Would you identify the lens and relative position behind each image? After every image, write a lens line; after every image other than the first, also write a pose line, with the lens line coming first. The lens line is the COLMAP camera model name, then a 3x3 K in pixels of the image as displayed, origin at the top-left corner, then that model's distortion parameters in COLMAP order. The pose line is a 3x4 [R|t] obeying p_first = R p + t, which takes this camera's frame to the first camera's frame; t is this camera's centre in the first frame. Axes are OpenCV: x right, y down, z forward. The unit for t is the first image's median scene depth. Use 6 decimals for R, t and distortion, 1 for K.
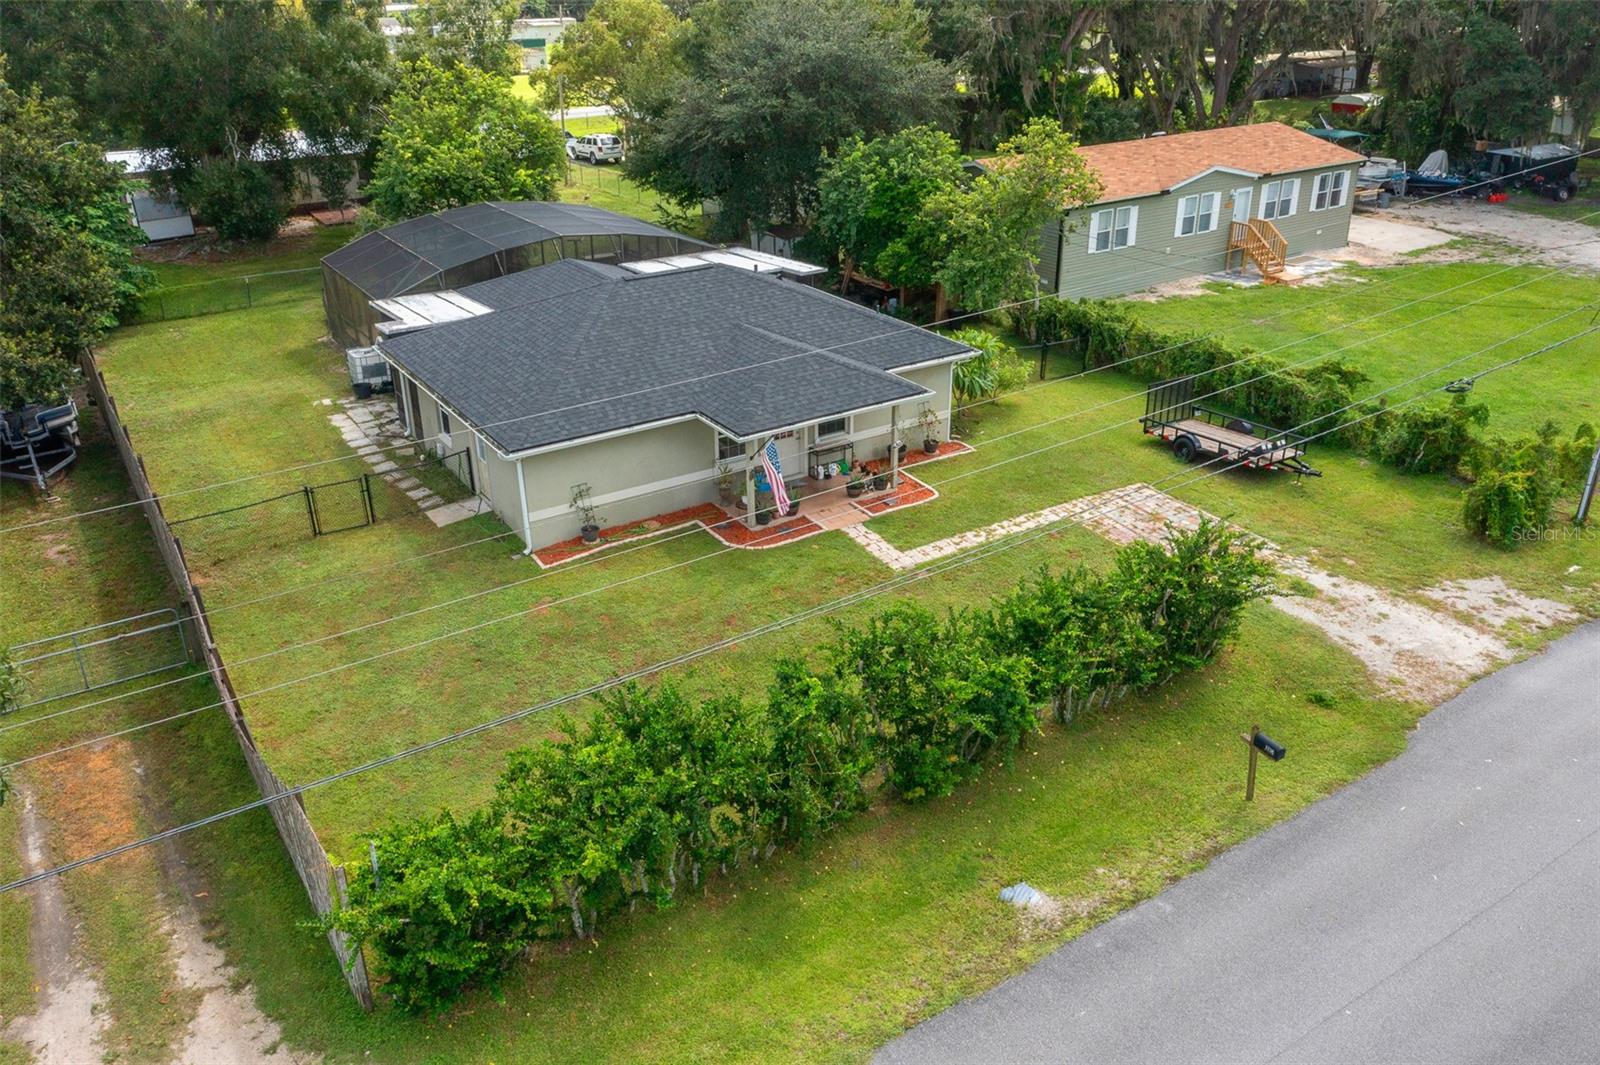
lens RADIAL K [[1261.9, 0, 807.0], [0, 1261.9, 529.3], [0, 0, 1]] dist [-0.011725, -0.001505]
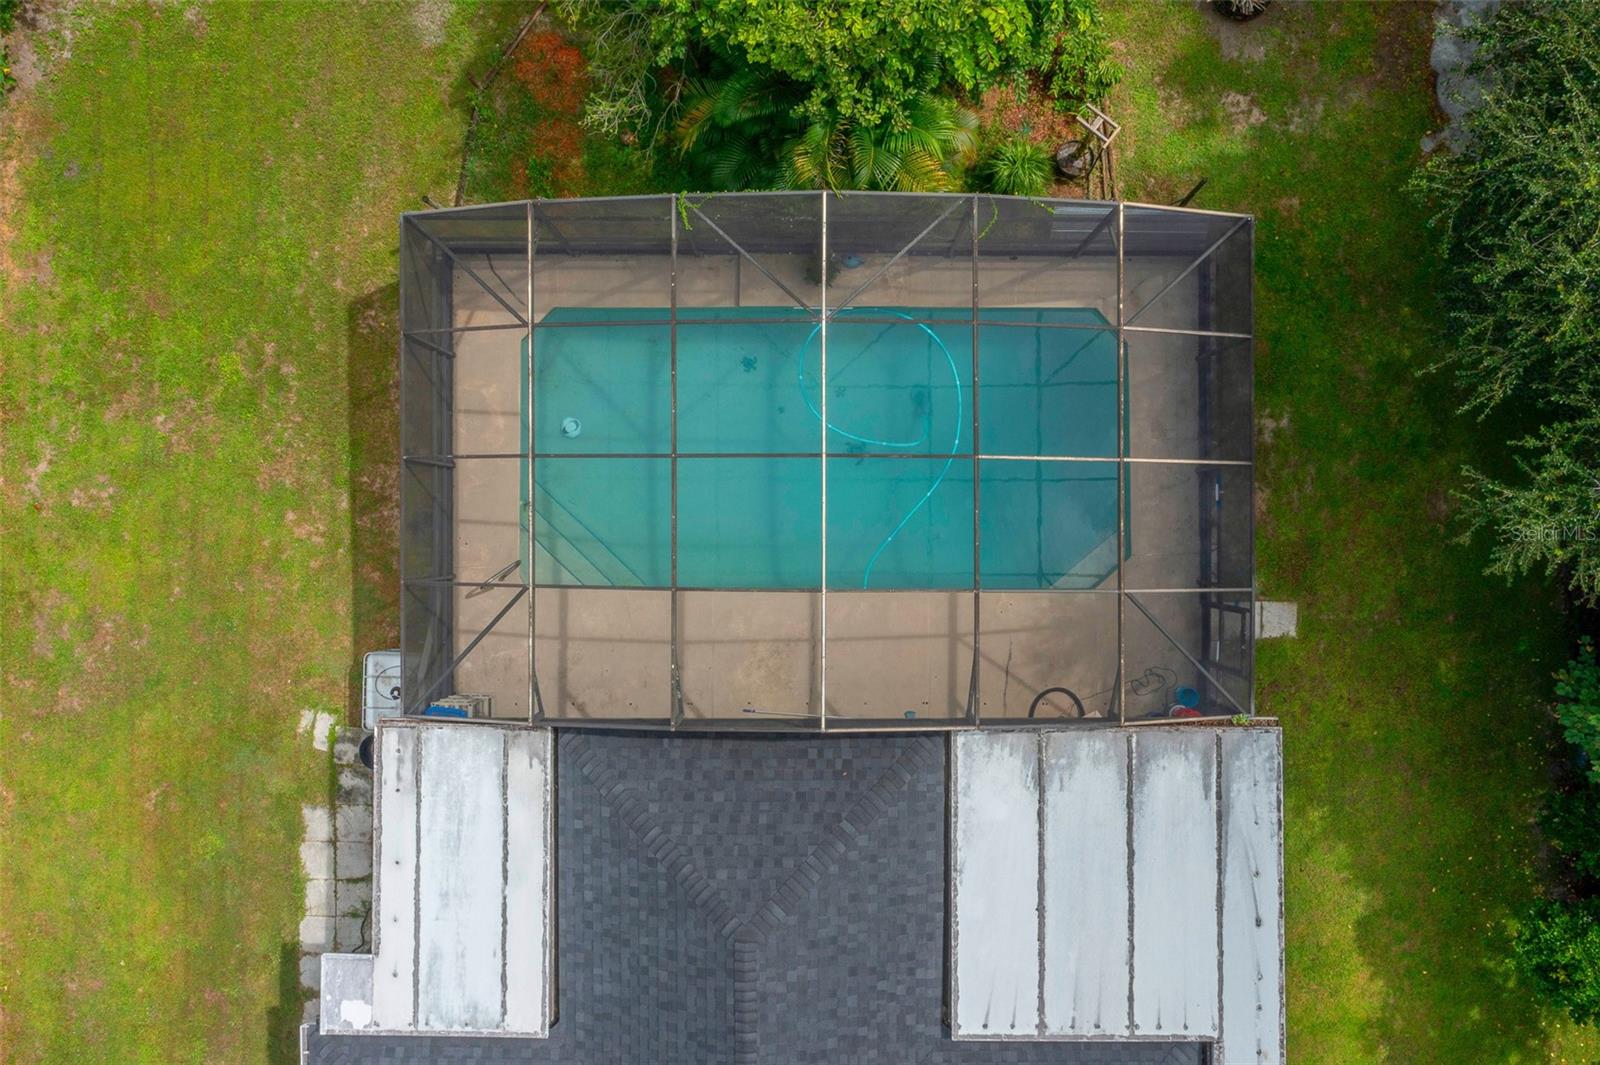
lens RADIAL K [[1261.9, 0, 794.4], [0, 1261.9, 547.1], [0, 0, 1]] dist [-0.011725, -0.001505]
pose [[0.838898, 0.544274, 0.003885, -0.333678], [-0.222480, 0.336380, 0.915069, -0.887524], [0.496741, -0.768514, 0.403279, 1.237606]]
